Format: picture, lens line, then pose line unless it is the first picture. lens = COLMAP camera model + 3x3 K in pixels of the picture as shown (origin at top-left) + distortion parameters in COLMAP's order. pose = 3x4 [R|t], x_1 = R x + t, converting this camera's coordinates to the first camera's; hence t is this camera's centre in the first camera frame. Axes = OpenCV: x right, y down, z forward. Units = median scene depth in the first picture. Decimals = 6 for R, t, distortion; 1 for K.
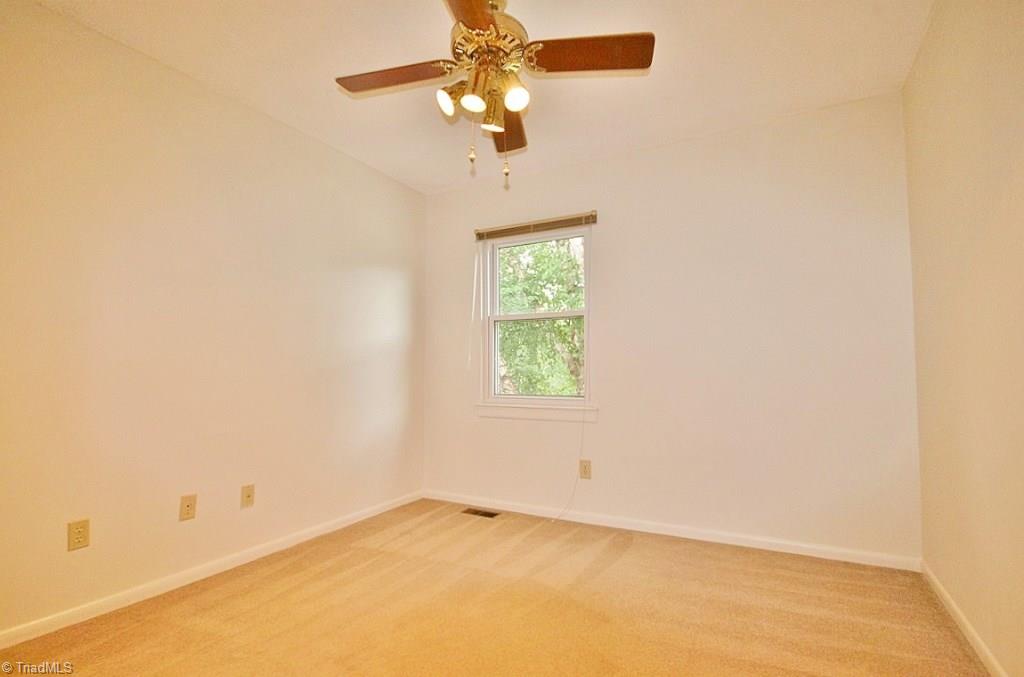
lens RADIAL K [[479.6, 0, 520.0], [0, 479.6, 347.0], [0, 0, 1]] dist [-0.015667, -0.000351]
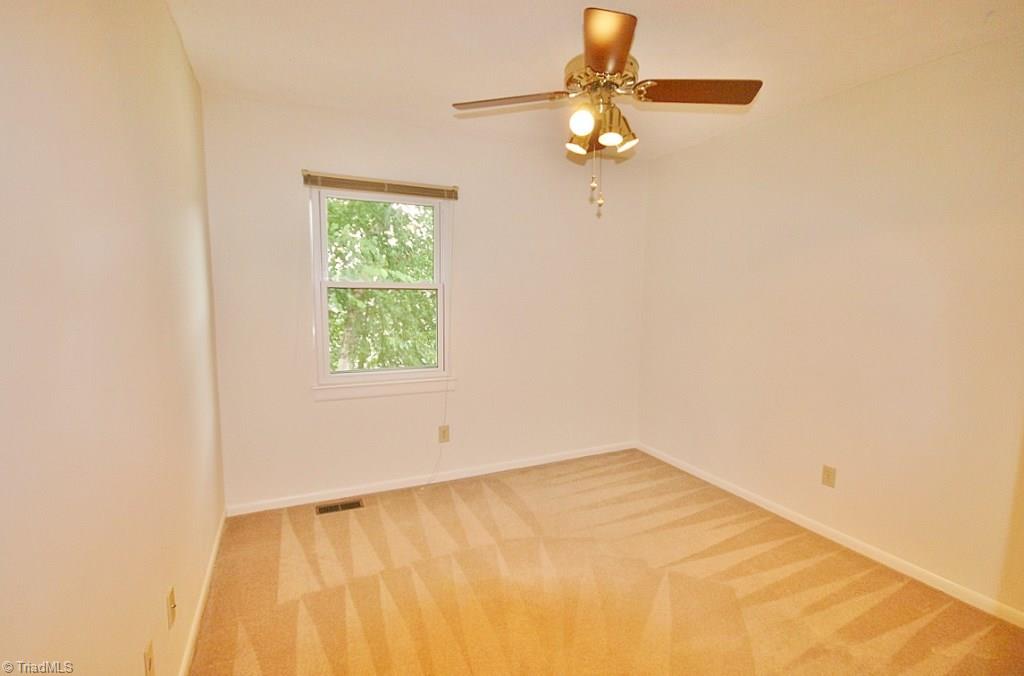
lens RADIAL K [[479.6, 0, 520.0], [0, 479.6, 346.5], [0, 0, 1]] dist [-0.015667, -0.000351]
pose [[0.588074, -0.088106, 0.803994, -0.644805], [-0.052190, 0.987844, 0.146426, -0.111457], [-0.807121, -0.128070, 0.576327, 0.276320]]
